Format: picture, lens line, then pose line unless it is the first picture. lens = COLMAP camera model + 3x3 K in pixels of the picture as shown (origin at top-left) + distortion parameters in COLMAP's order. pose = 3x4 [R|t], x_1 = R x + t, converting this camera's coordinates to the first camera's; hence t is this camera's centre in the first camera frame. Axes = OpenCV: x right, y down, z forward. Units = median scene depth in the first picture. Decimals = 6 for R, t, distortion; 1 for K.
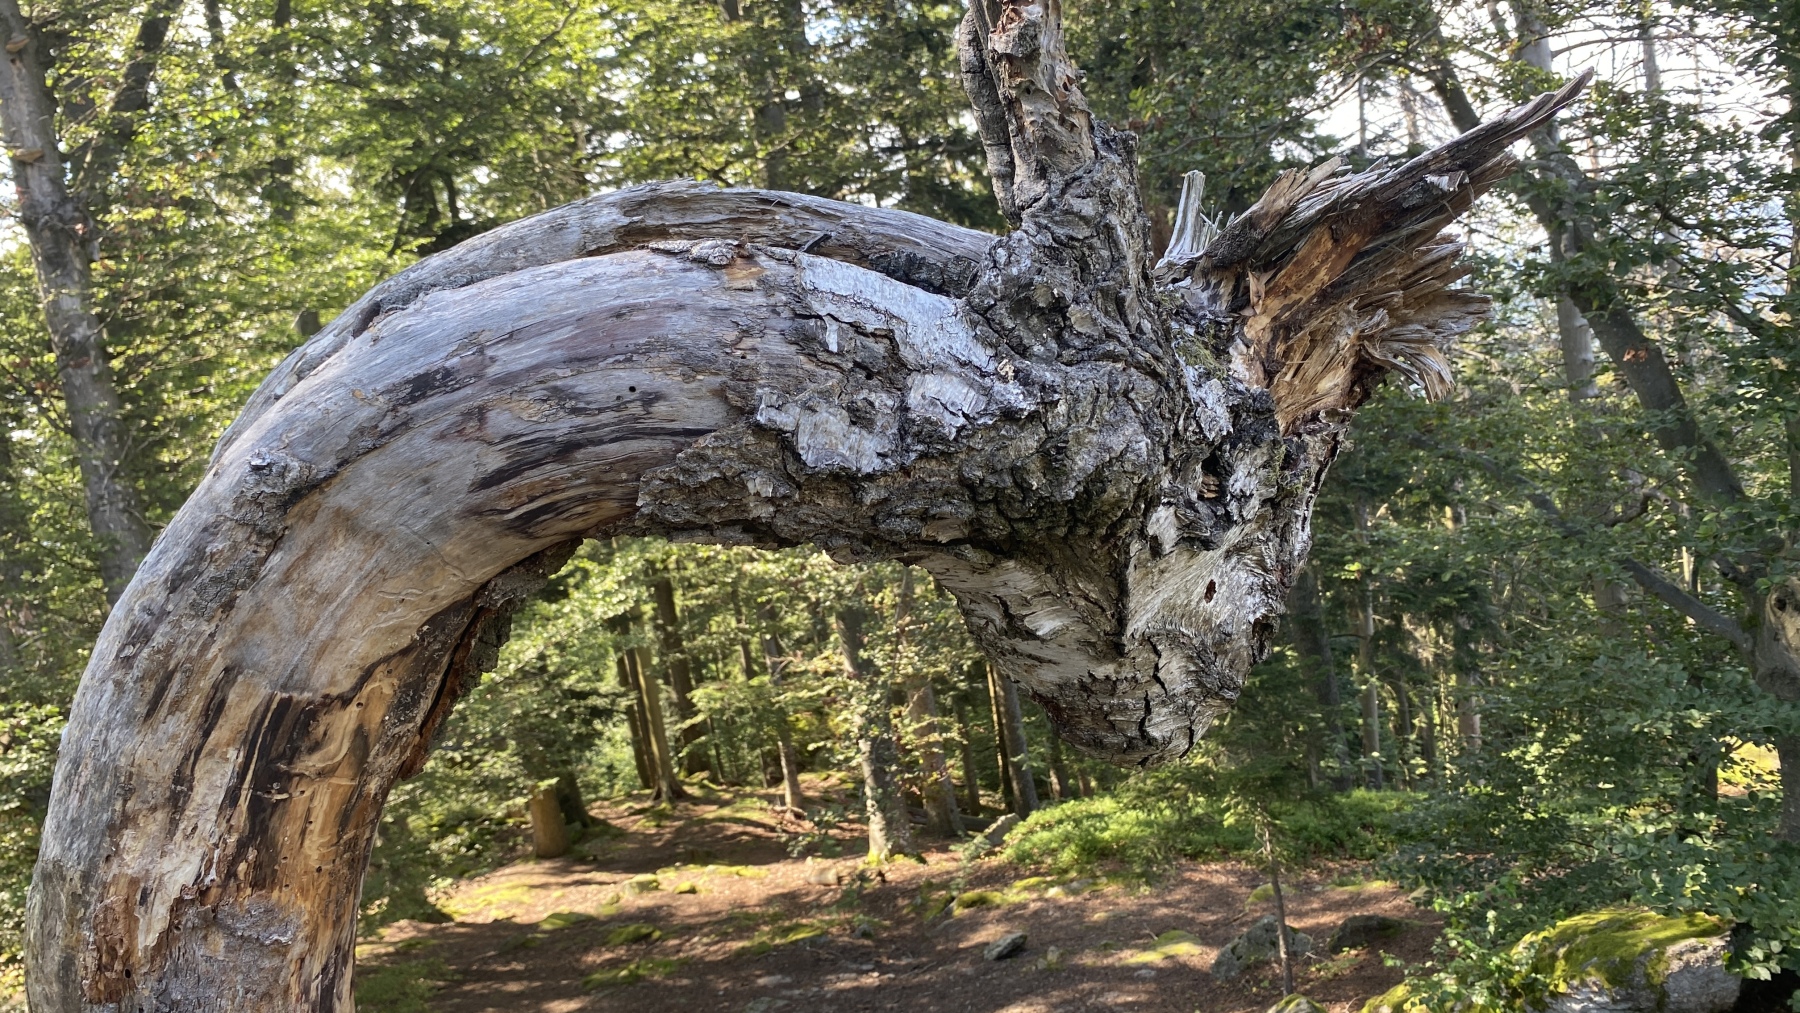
lens RADIAL K [[1363.2, 0, 900.0], [0, 1363.2, 506.5], [0, 0, 1]] dist [0.096196, -0.221759]
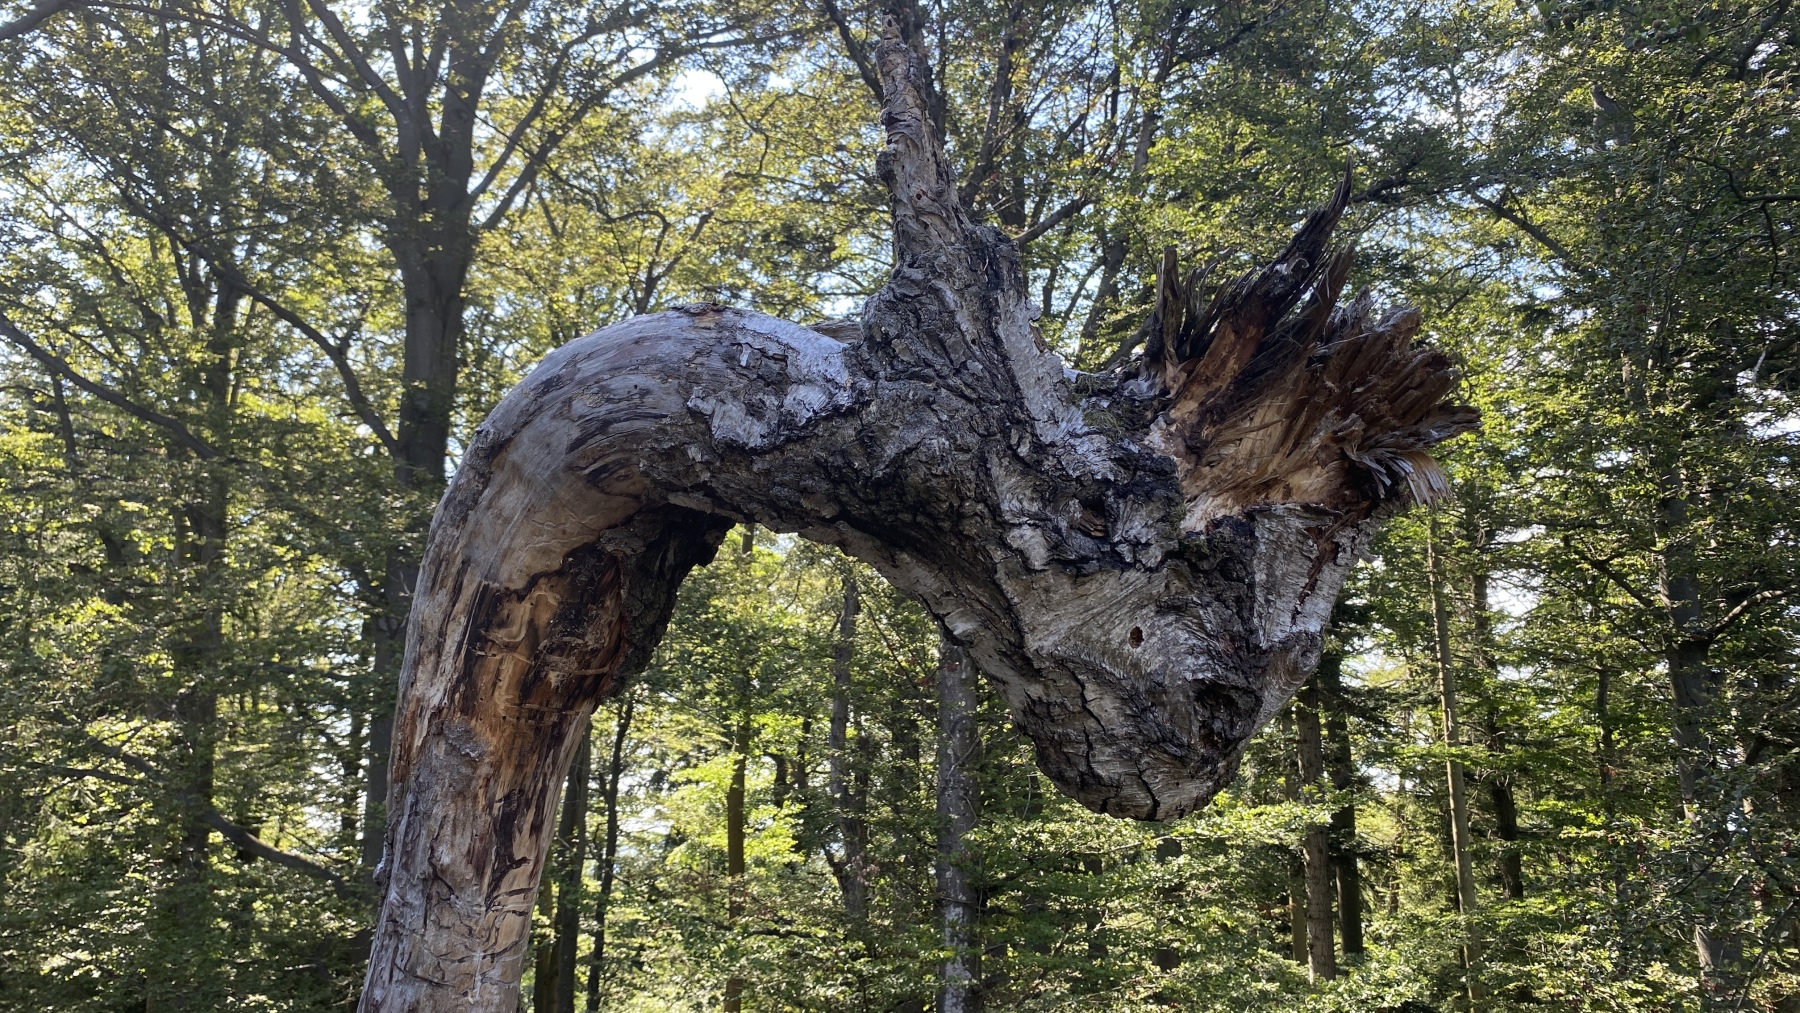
lens RADIAL K [[1363.2, 0, 900.0], [0, 1363.2, 506.5], [0, 0, 1]] dist [0.096196, -0.221759]
pose [[0.806522, 0.040407, -0.589821, 0.936913], [-0.201067, 0.956938, -0.209382, 0.300039], [0.555962, 0.287465, 0.779917, -0.033940]]
